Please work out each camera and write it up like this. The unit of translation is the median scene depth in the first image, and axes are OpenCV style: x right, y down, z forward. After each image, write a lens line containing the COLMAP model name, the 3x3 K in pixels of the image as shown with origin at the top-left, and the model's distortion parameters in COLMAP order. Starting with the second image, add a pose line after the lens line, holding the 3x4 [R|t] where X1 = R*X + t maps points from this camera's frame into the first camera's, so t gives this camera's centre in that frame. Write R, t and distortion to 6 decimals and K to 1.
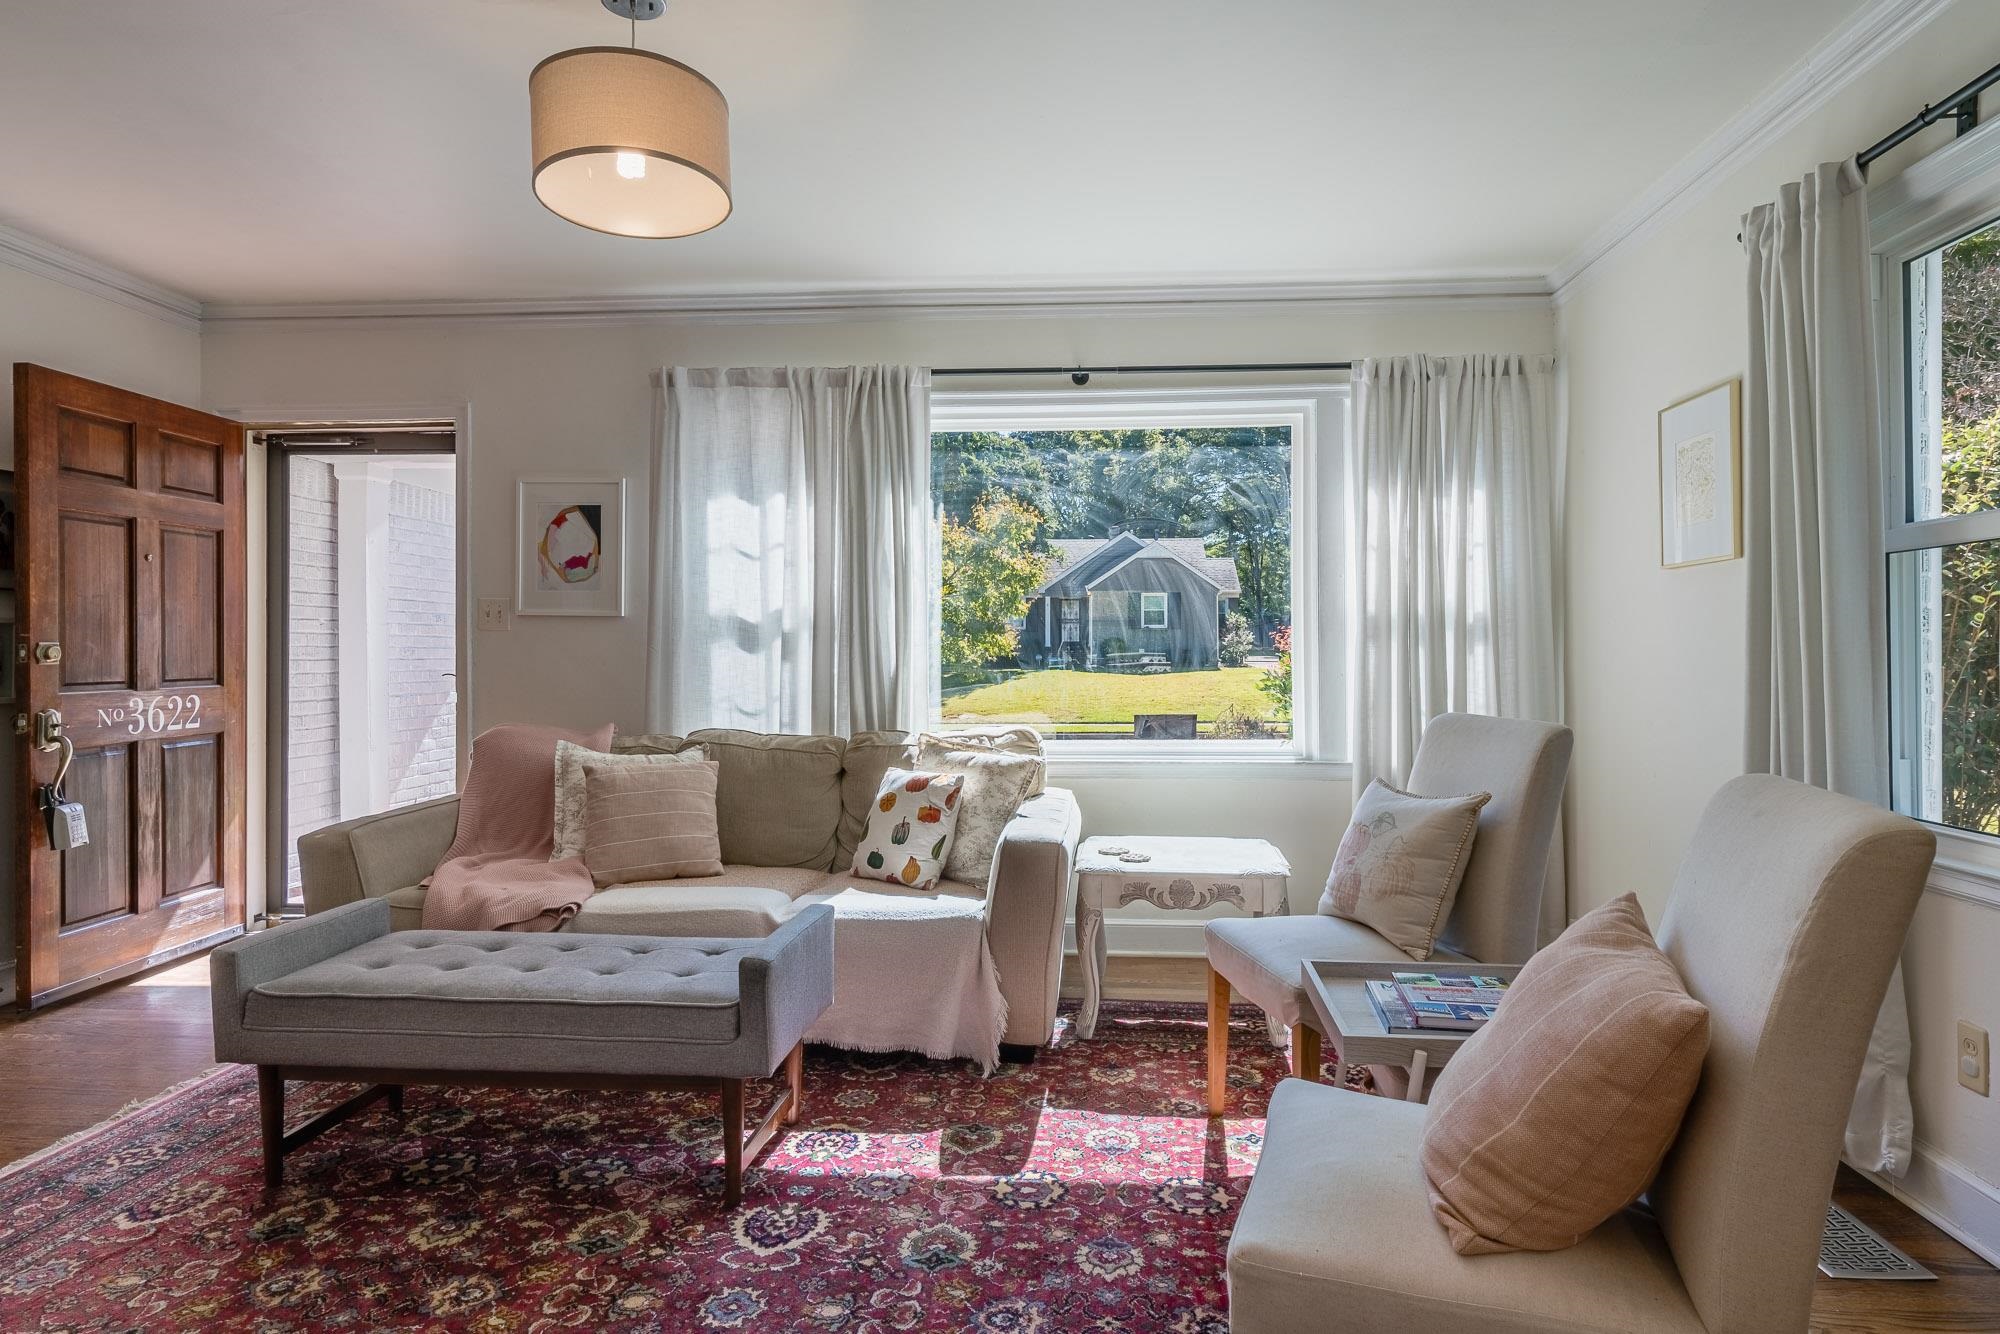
lens RADIAL K [[1059.4, 0, 1004.8], [0, 1059.4, 657.4], [0, 0, 1]] dist [0.001158, 0.000241]
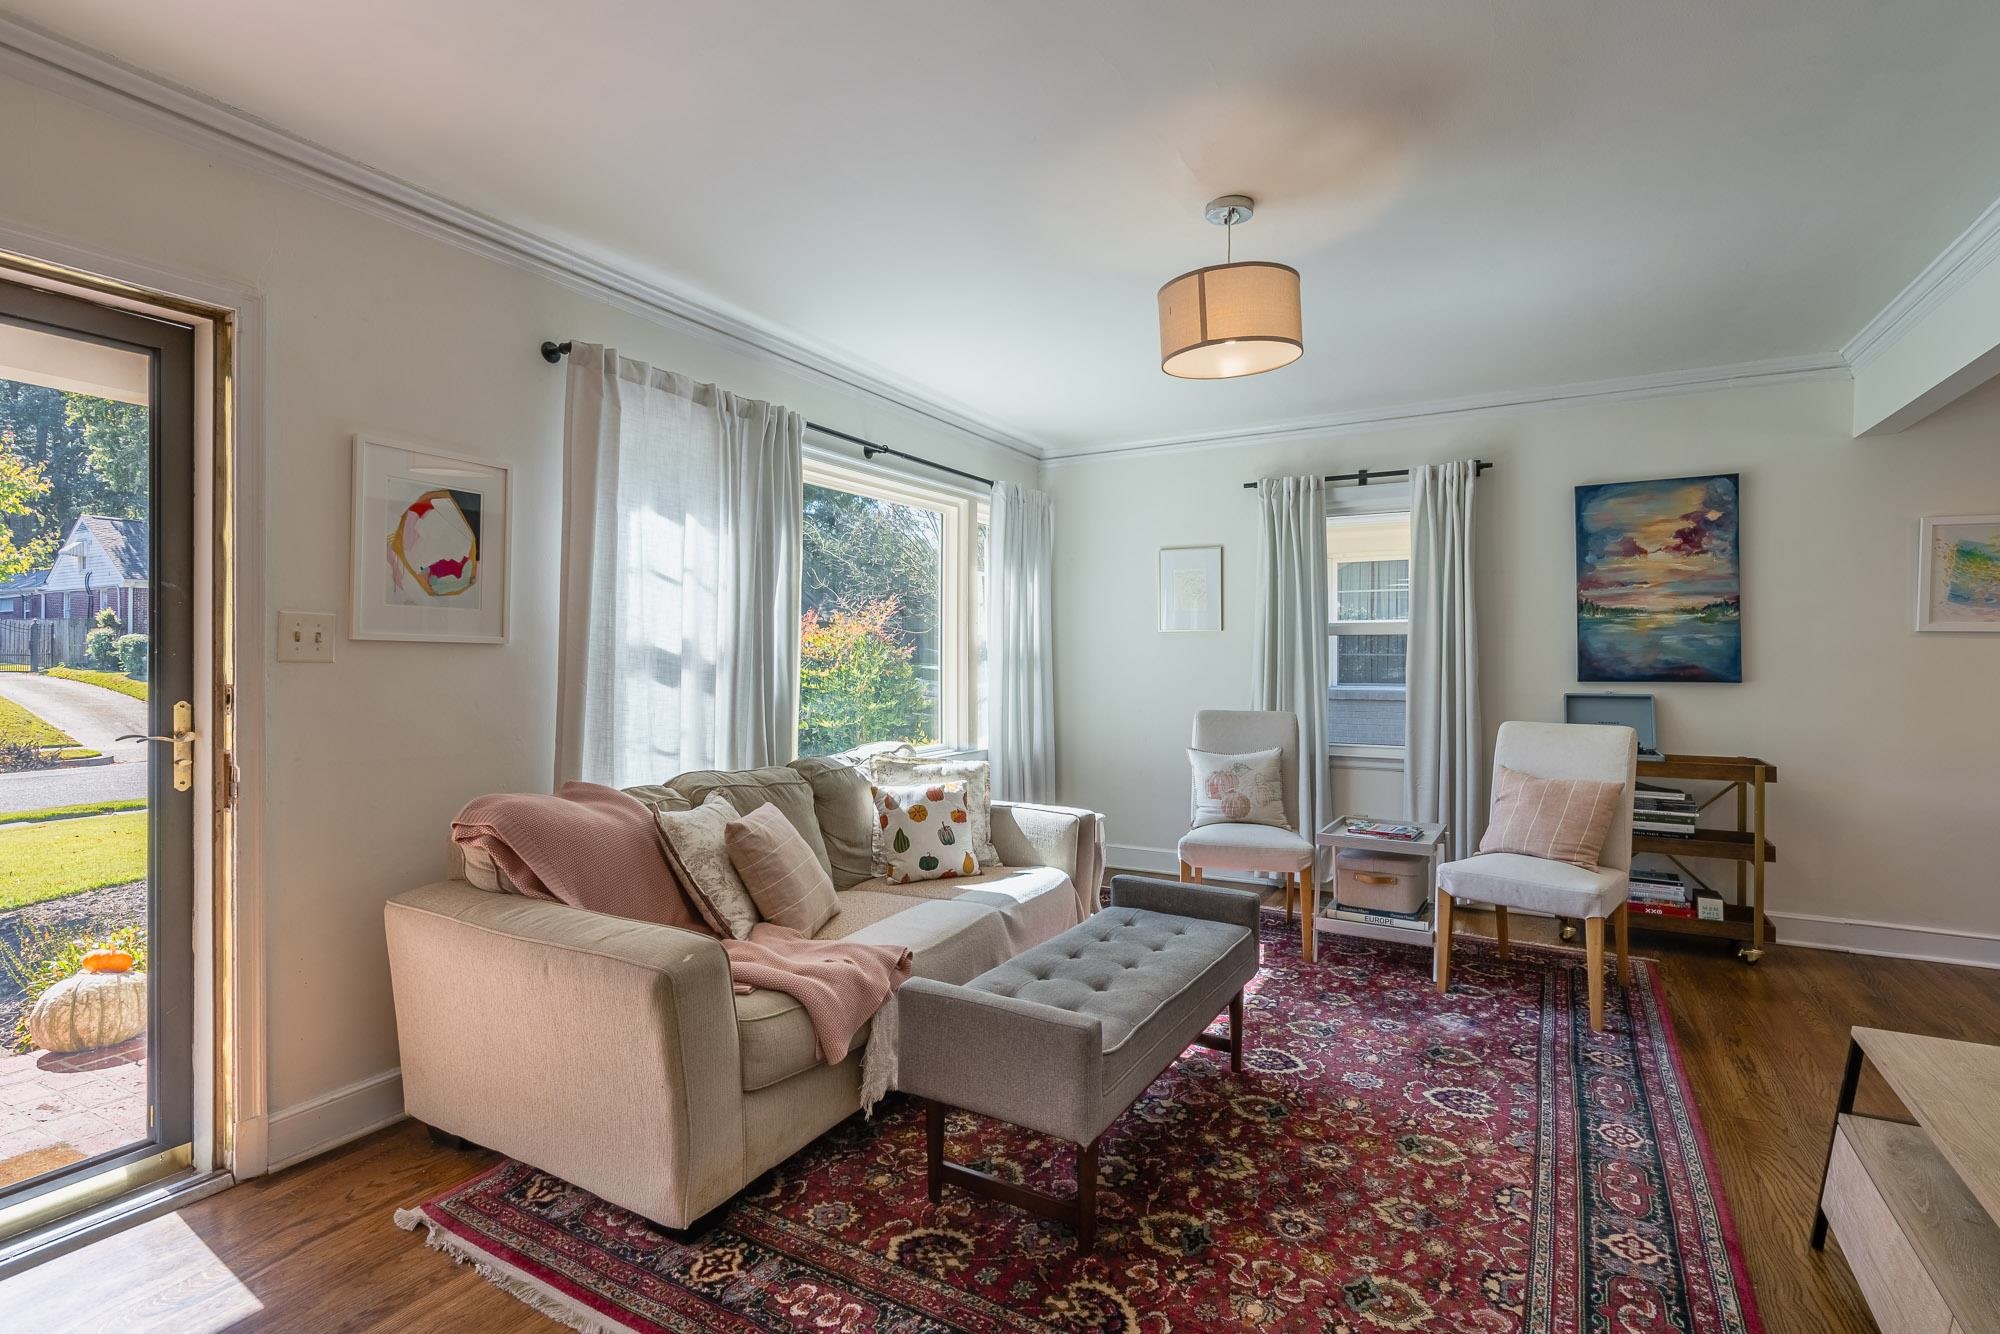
lens RADIAL K [[950.6, 0, 1000.0], [0, 950.6, 667.0], [0, 0, 1]] dist [-0.000964, -0.000169]
pose [[0.441638, -0.009138, 0.897147, -0.859190], [0.005606, 0.999957, 0.007425, -0.026221], [-0.897176, 0.001750, 0.441670, 0.393282]]
